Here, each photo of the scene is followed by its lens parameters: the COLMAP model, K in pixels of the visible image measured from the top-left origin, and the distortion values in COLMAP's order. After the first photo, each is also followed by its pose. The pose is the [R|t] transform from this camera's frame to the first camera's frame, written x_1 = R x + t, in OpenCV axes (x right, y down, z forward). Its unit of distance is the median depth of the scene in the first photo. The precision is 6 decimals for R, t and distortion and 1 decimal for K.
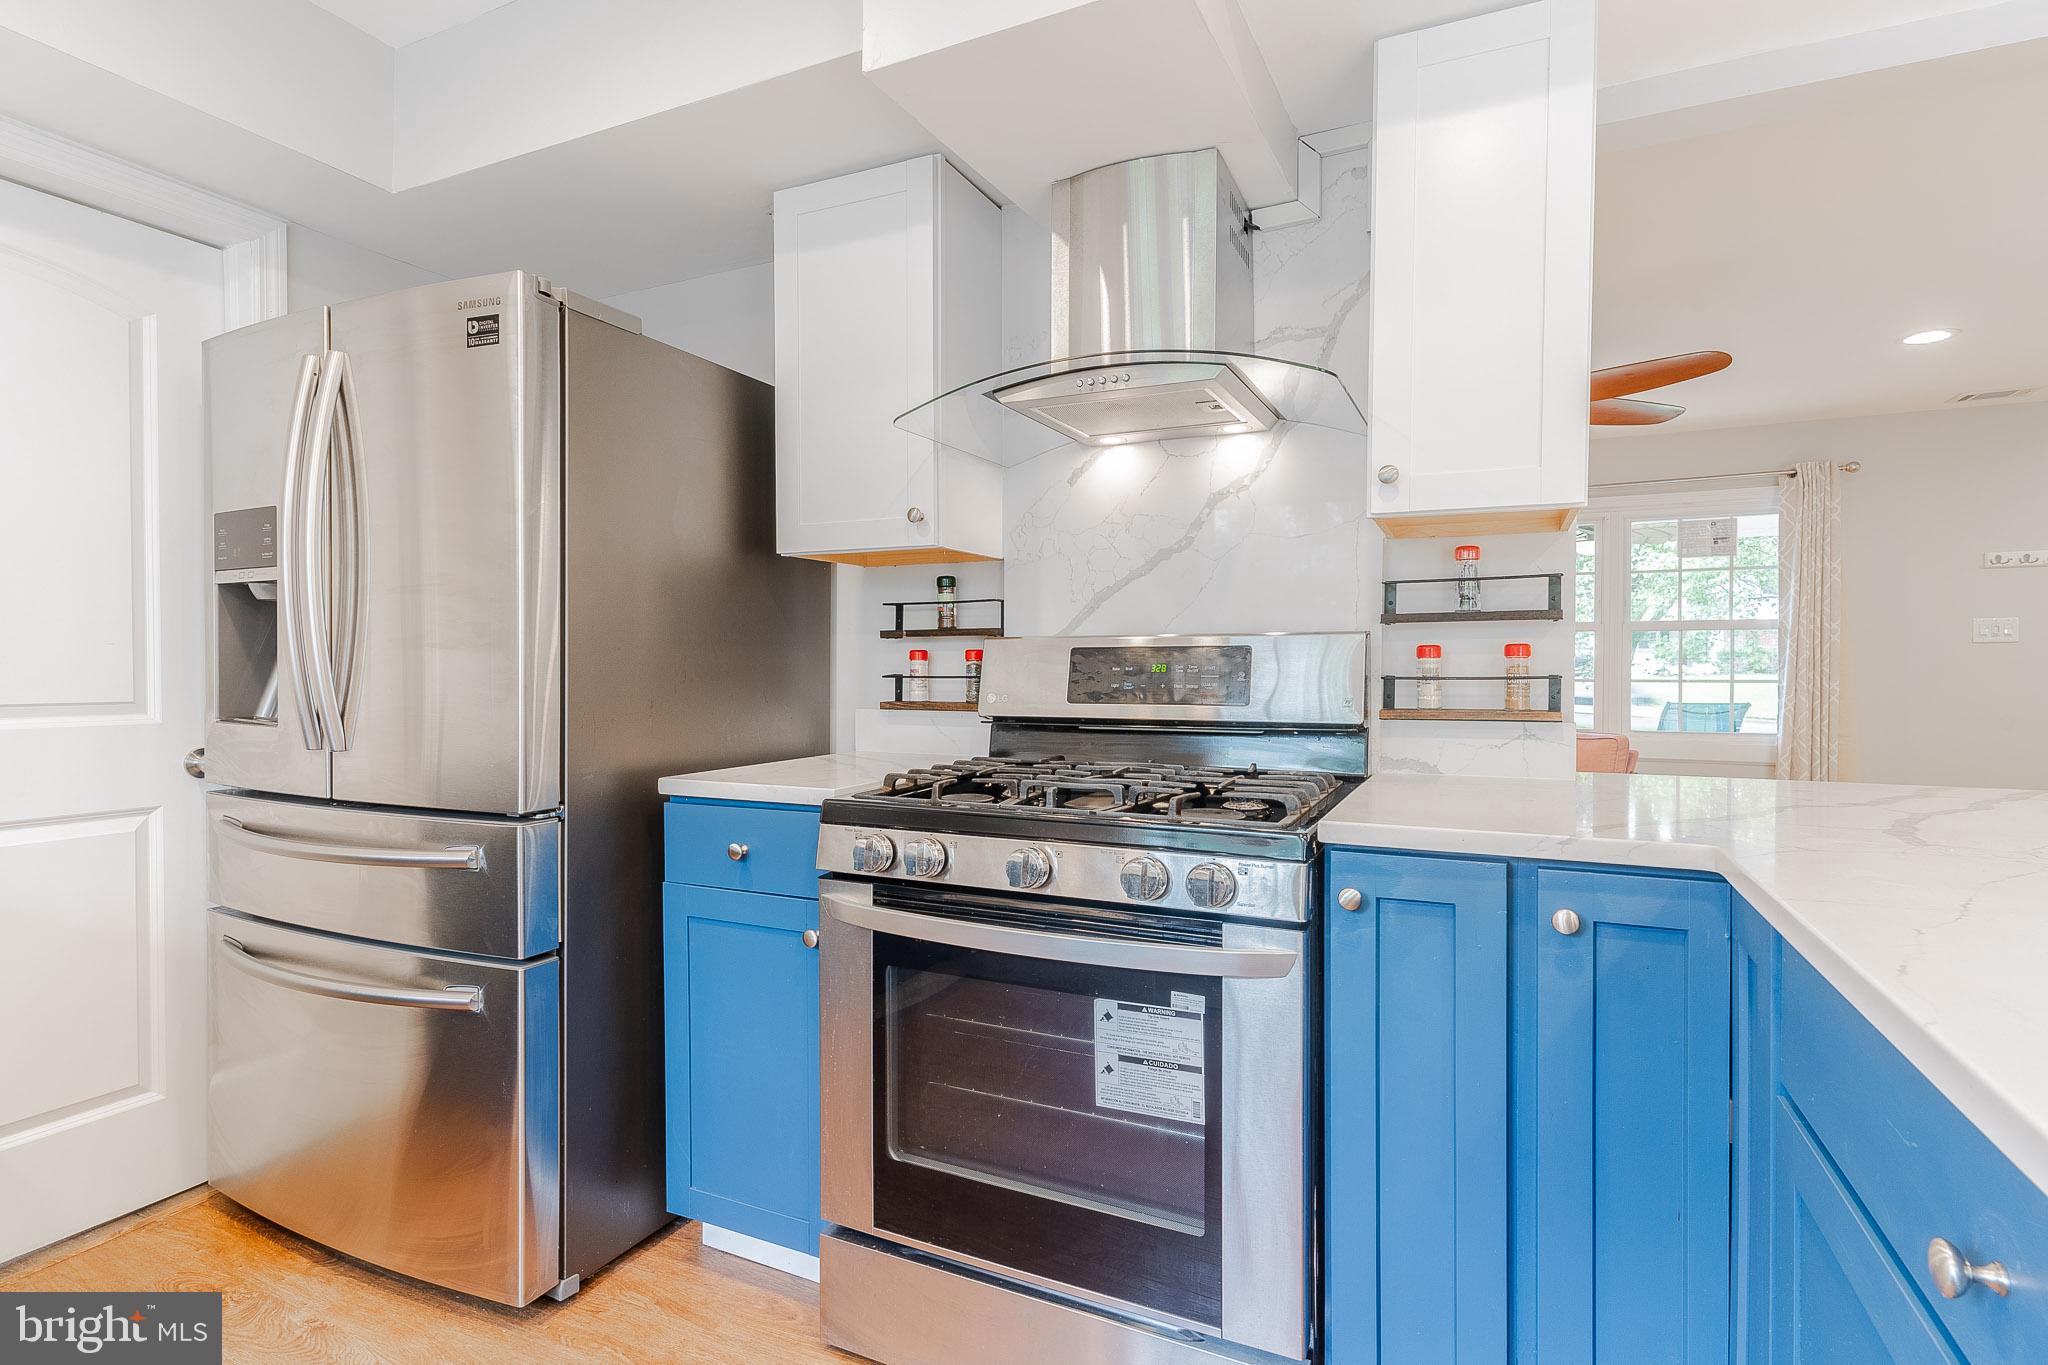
lens RADIAL K [[998.8, 0, 1036.2], [0, 998.8, 678.9], [0, 0, 1]] dist [0.001223, -0.000018]
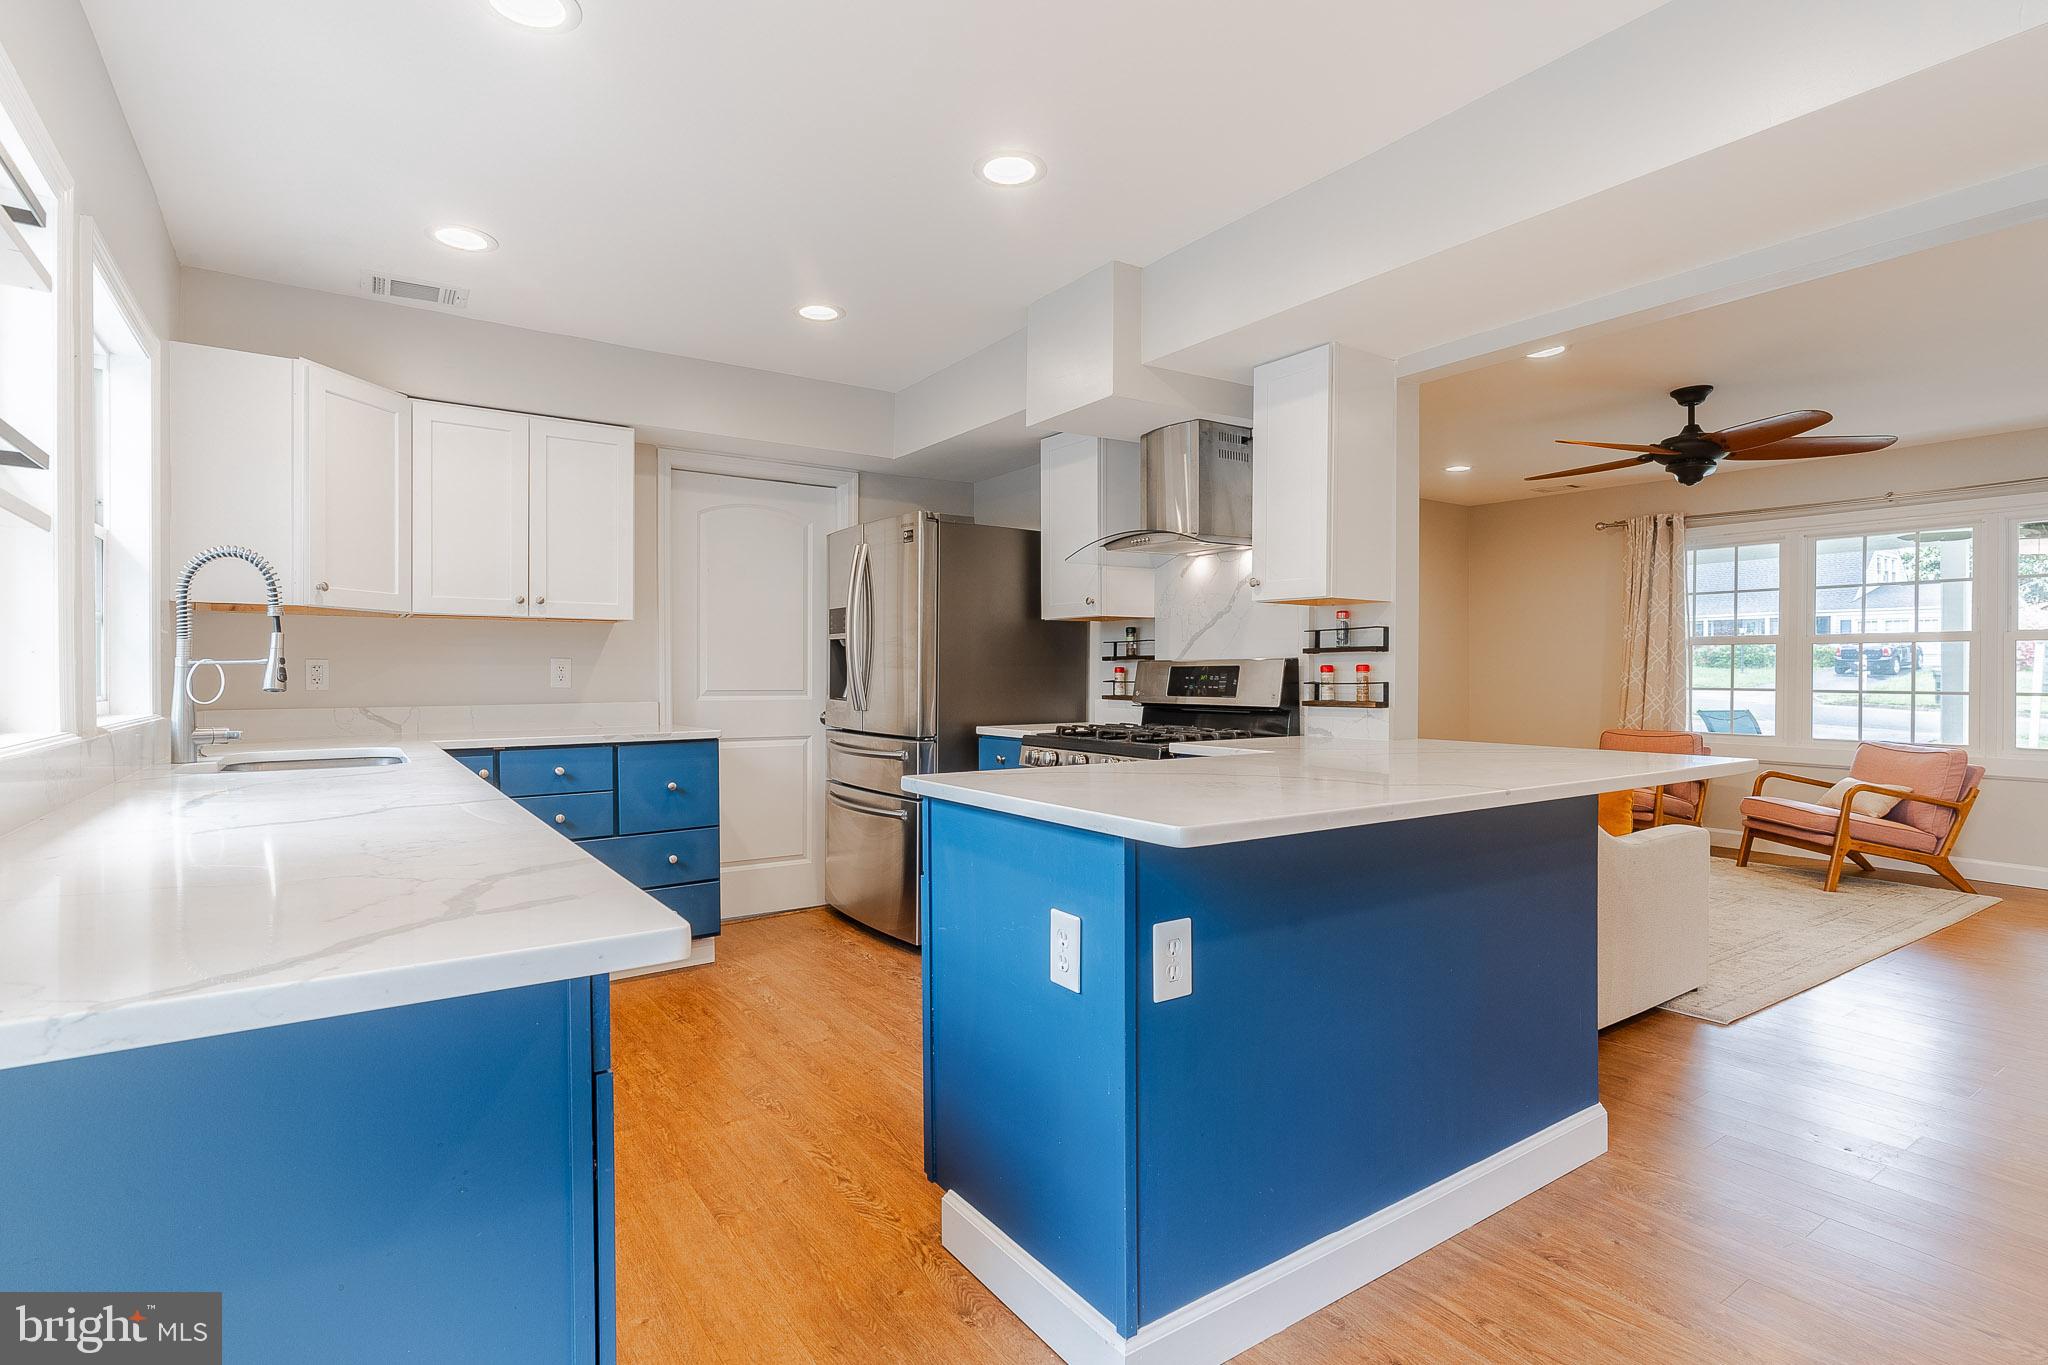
lens RADIAL K [[983.3, 0, 1027.9], [0, 983.3, 679.4], [0, 0, 1]] dist [-0.001812, -0.000127]
pose [[0.856517, 0.005018, -0.516095, 0.828524], [-0.009737, 0.999932, -0.006439, 0.008248], [0.516028, 0.010541, 0.856507, -0.788388]]
